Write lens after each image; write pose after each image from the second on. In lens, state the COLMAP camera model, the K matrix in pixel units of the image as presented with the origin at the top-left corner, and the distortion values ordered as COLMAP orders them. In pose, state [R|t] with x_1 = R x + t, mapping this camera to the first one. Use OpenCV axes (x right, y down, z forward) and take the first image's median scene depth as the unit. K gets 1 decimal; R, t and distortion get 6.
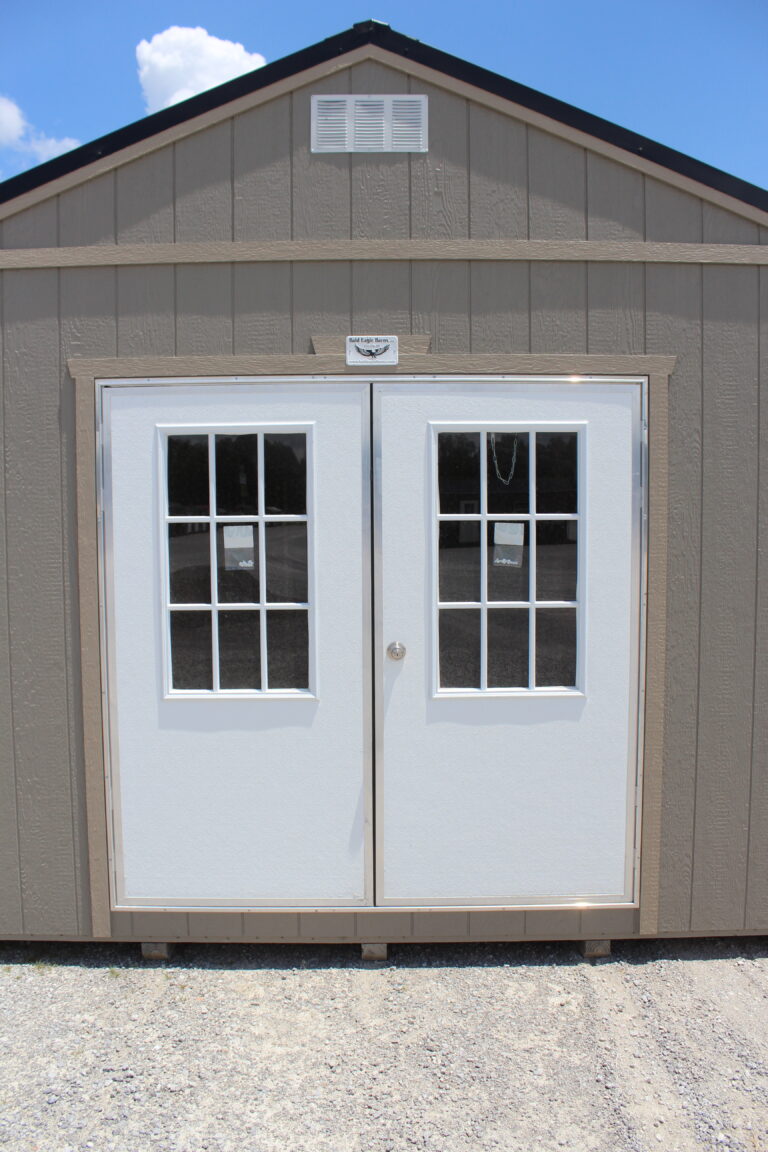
lens RADIAL K [[957.9, 0, 382.9], [0, 957.9, 572.4], [0, 0, 1]] dist [-0.139831, 0.125610]
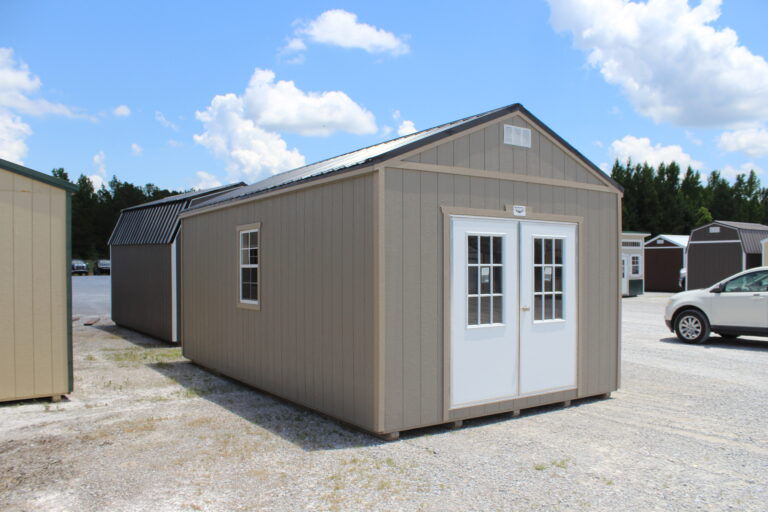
lens RADIAL K [[638.6, 0, 384.1], [0, 638.6, 249.2], [0, 0, 1]] dist [-0.139831, 0.125610]
pose [[0.826473, 0.025839, 0.562383, -1.503283], [0.018463, 0.997165, -0.072948, 0.031709], [-0.562673, 0.070673, 0.823653, -0.428445]]
